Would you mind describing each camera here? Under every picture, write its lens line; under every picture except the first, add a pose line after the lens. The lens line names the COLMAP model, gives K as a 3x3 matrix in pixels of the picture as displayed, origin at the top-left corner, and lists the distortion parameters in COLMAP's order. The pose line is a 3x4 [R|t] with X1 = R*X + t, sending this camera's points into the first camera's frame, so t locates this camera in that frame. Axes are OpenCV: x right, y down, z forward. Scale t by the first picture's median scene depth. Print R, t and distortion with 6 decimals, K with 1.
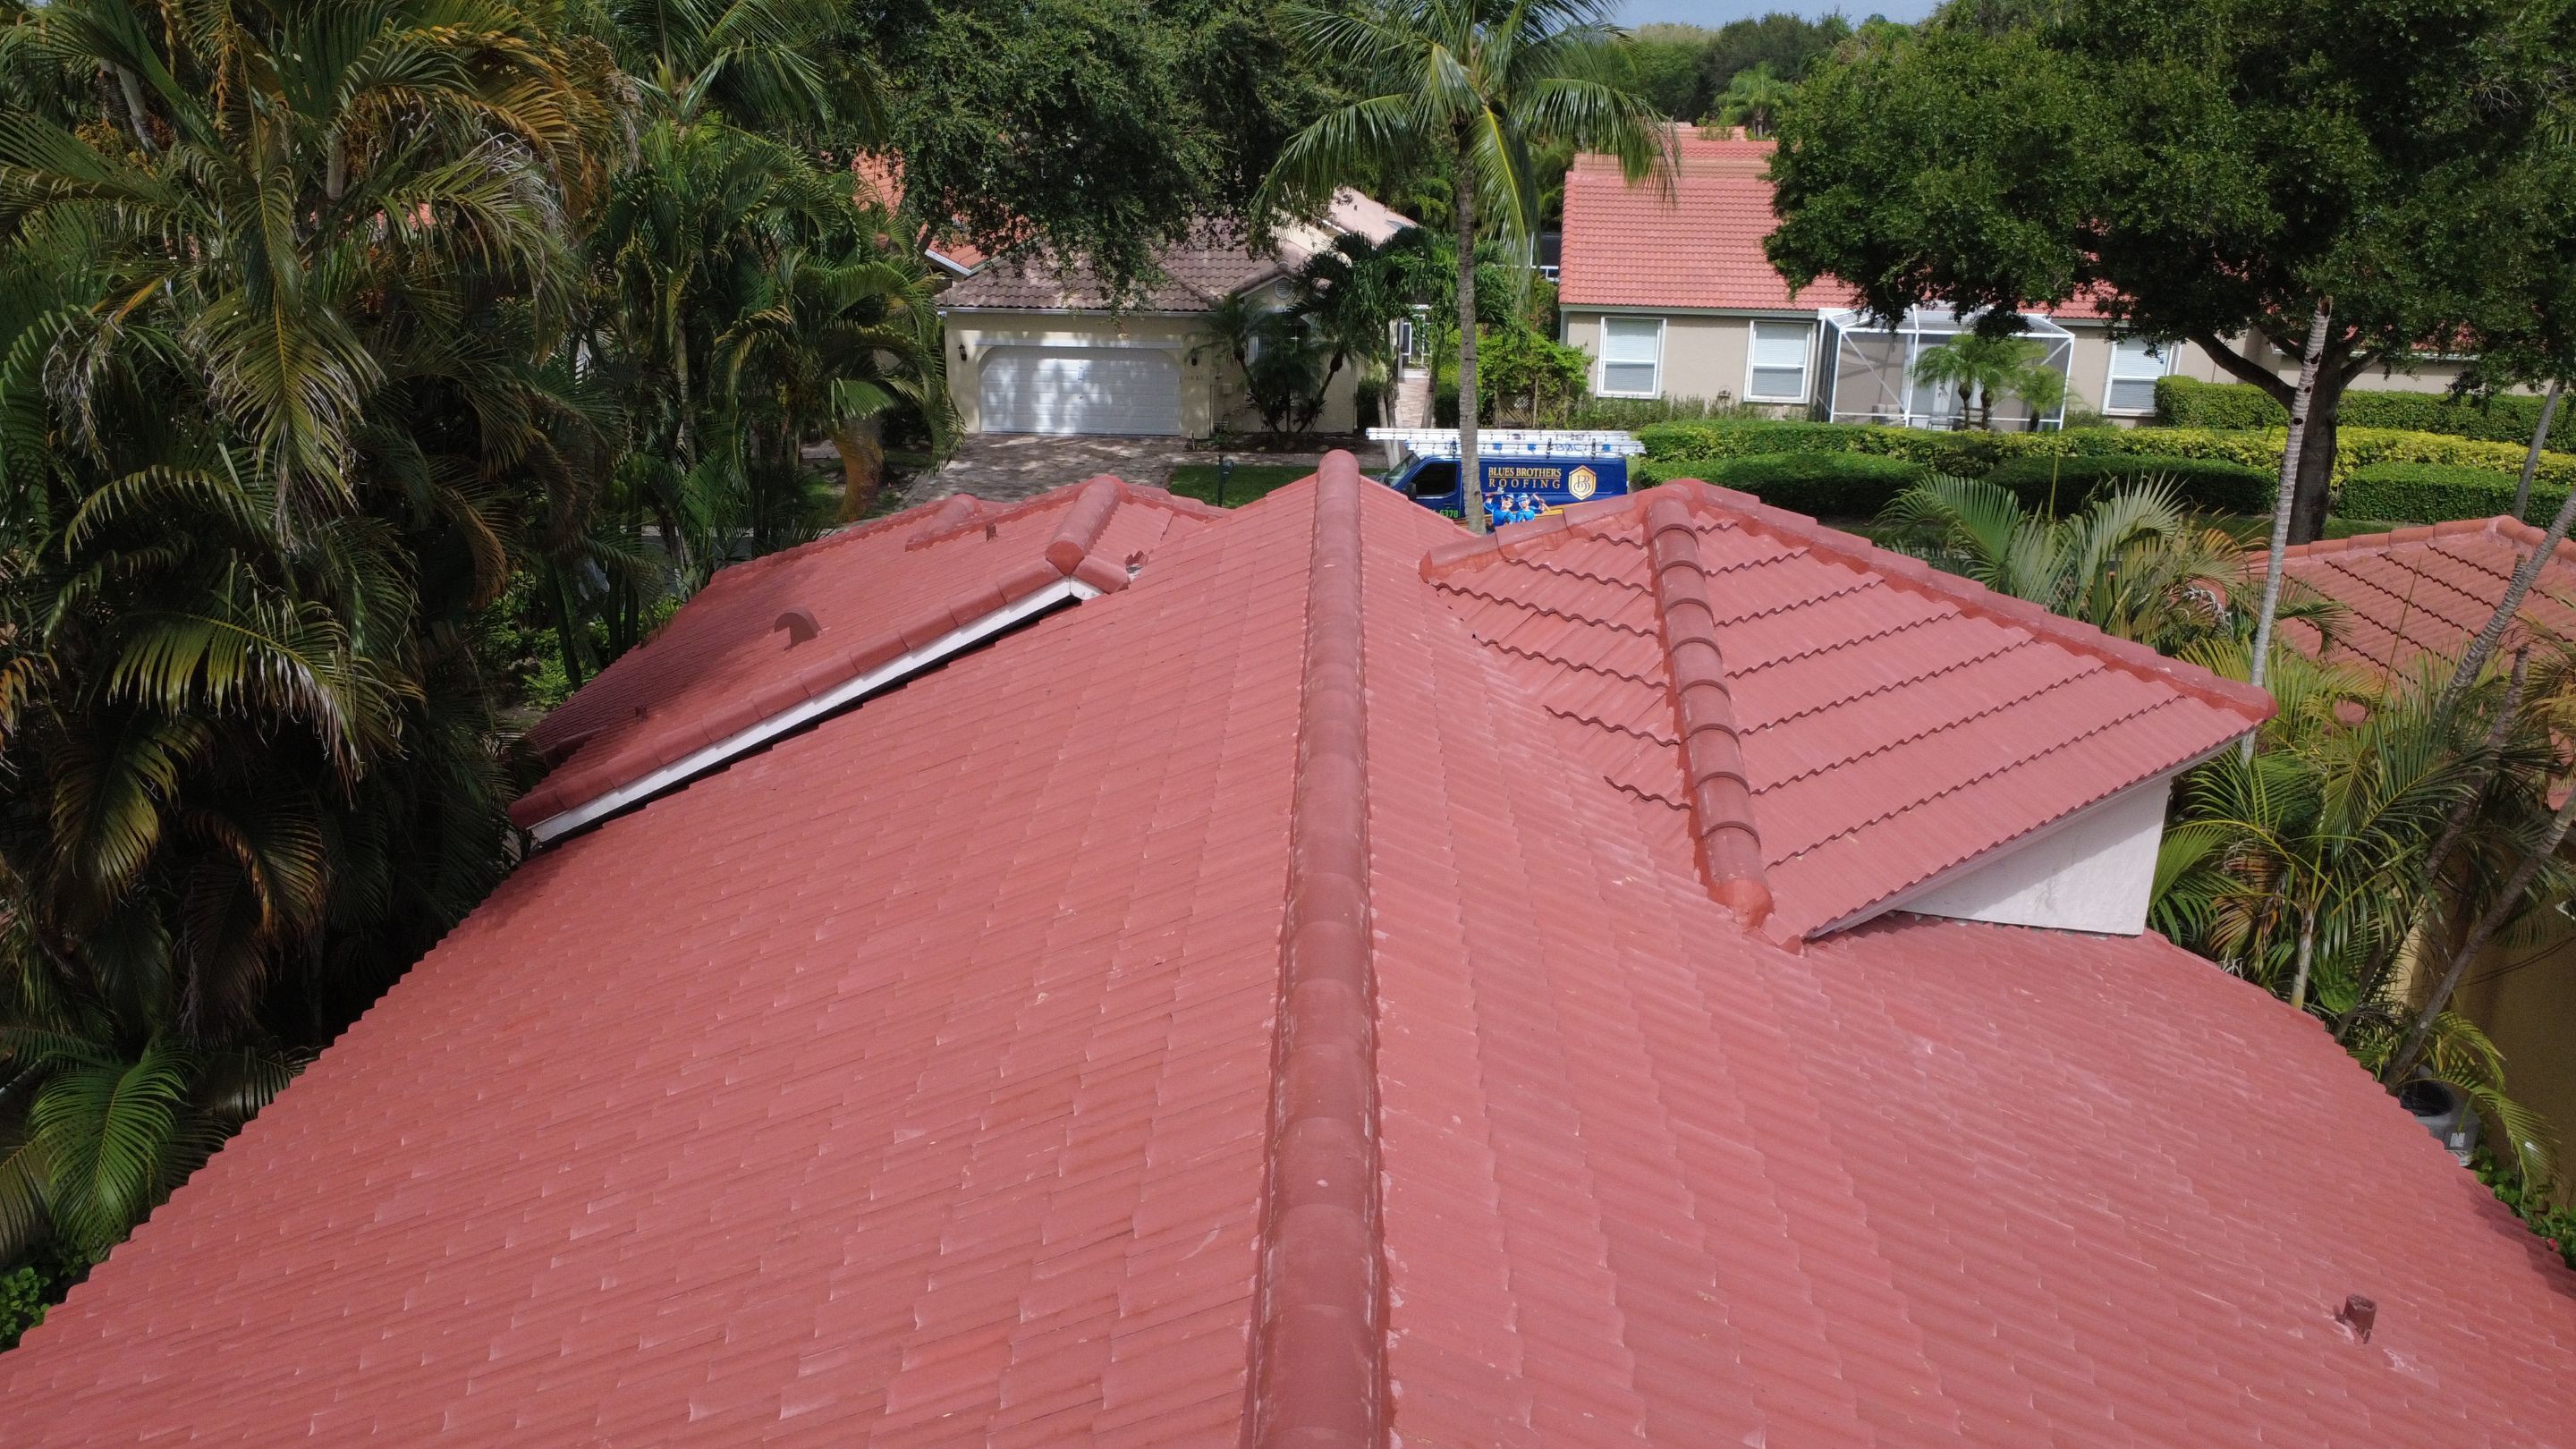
lens RADIAL K [[1866.8, 0, 1288.0], [0, 1866.8, 724.5], [0, 0, 1]] dist [0.028378, 0.001252]
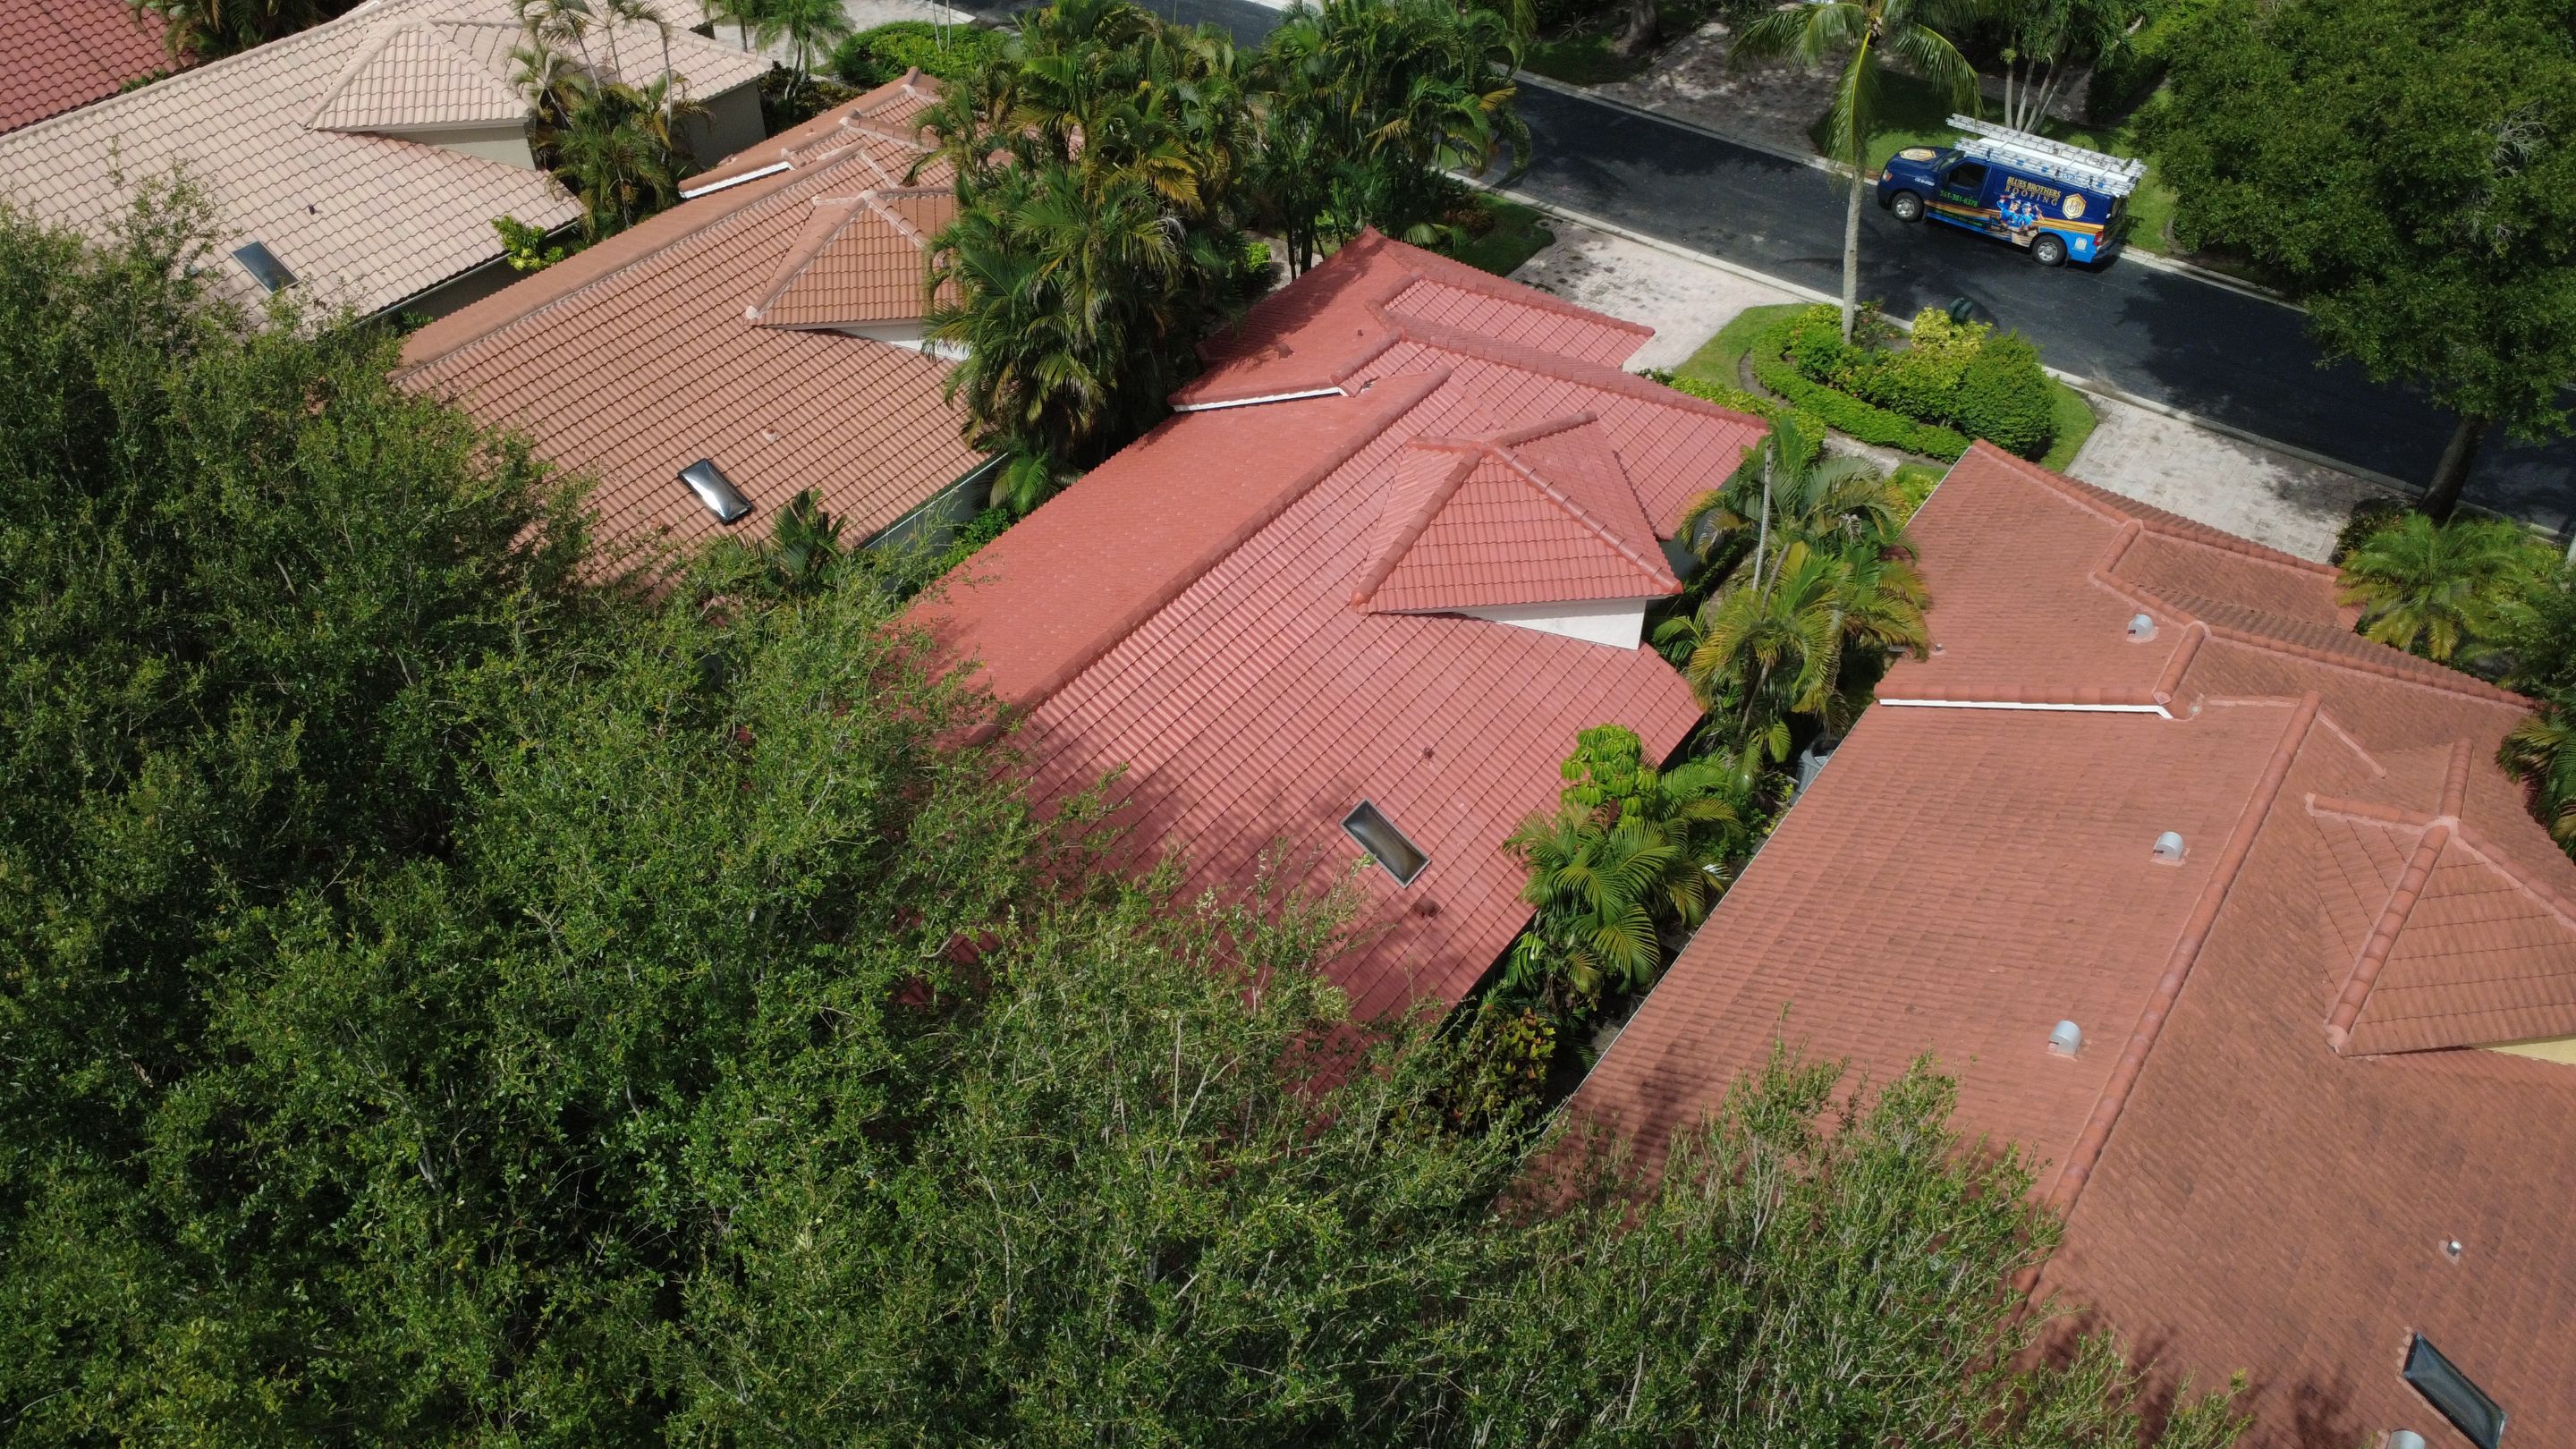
lens RADIAL K [[1867.3, 0, 1287.7], [0, 1867.3, 740.3], [0, 0, 1]] dist [0.002897, 0.002564]
pose [[0.821658, 0.380718, -0.424183, 1.131055], [-0.178869, 0.878842, 0.442315, -0.789490], [0.541187, -0.287559, 0.790207, -1.268628]]
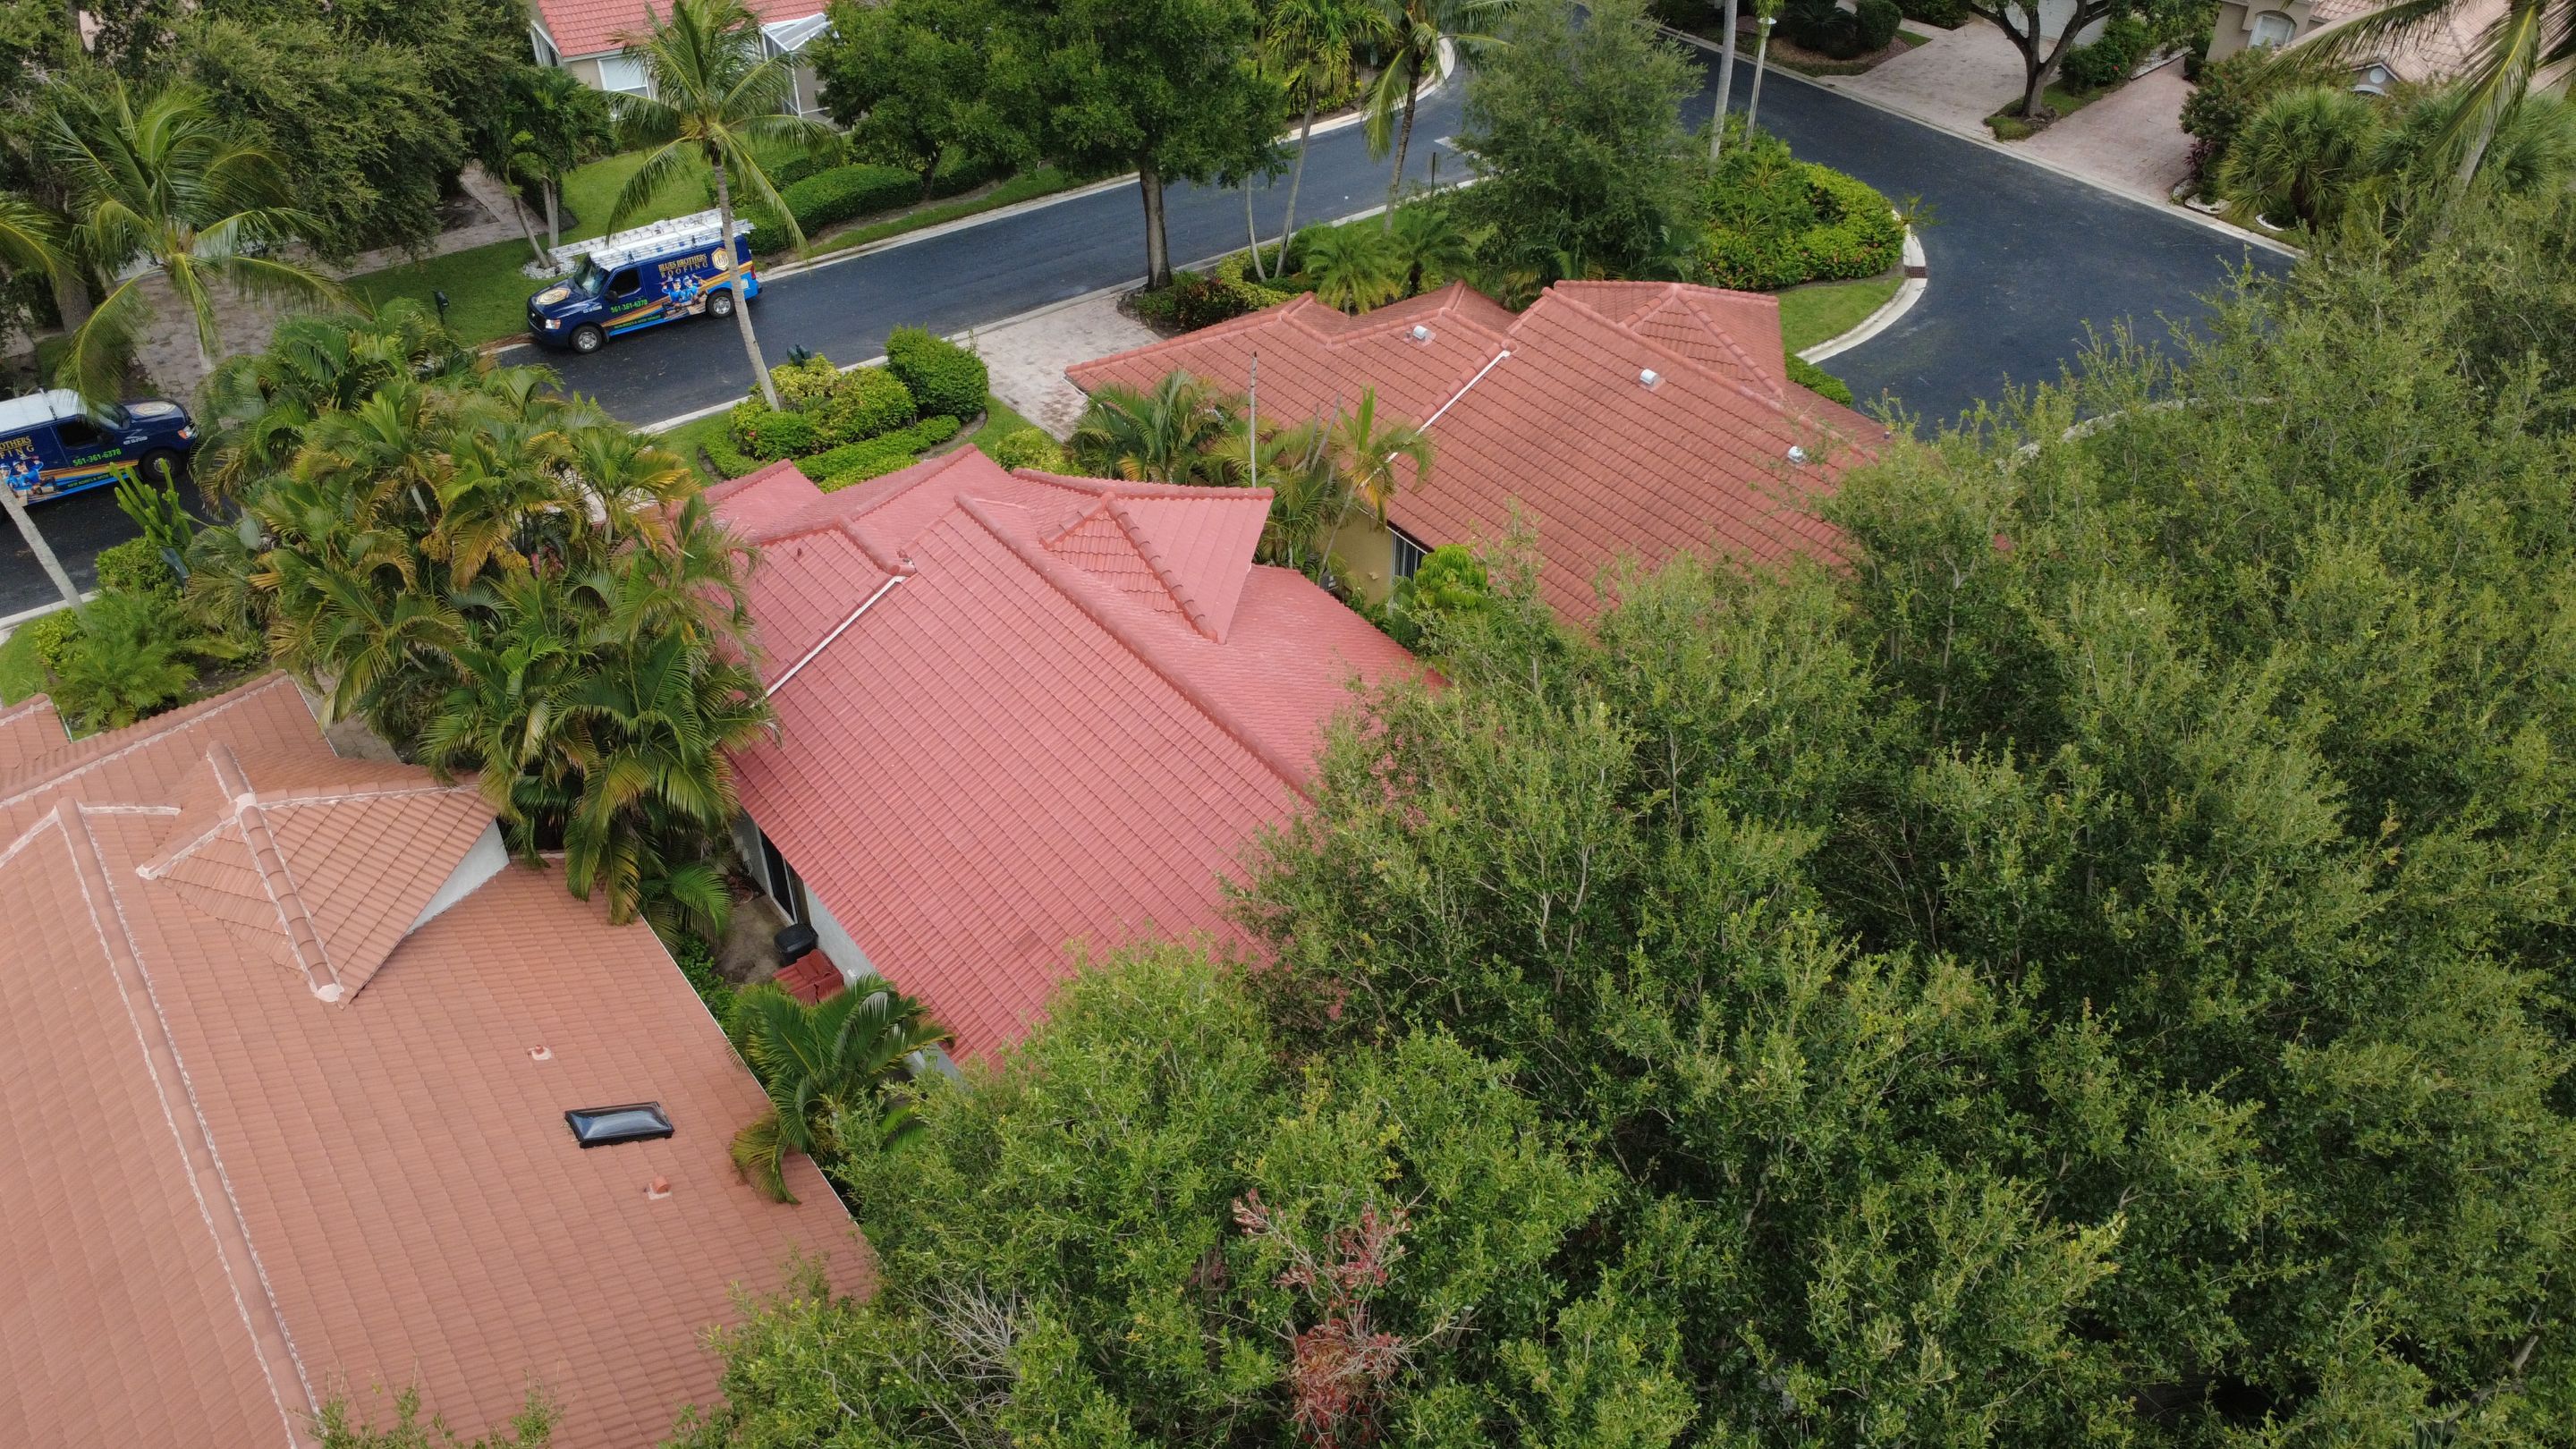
lens RADIAL K [[1867.3, 0, 1287.7], [0, 1867.3, 740.3], [0, 0, 1]] dist [0.002897, 0.002564]
pose [[0.779325, -0.392252, 0.488662, -1.017826], [0.204639, 0.896398, 0.393183, -0.774366], [-0.592263, -0.206418, 0.778856, -1.377496]]
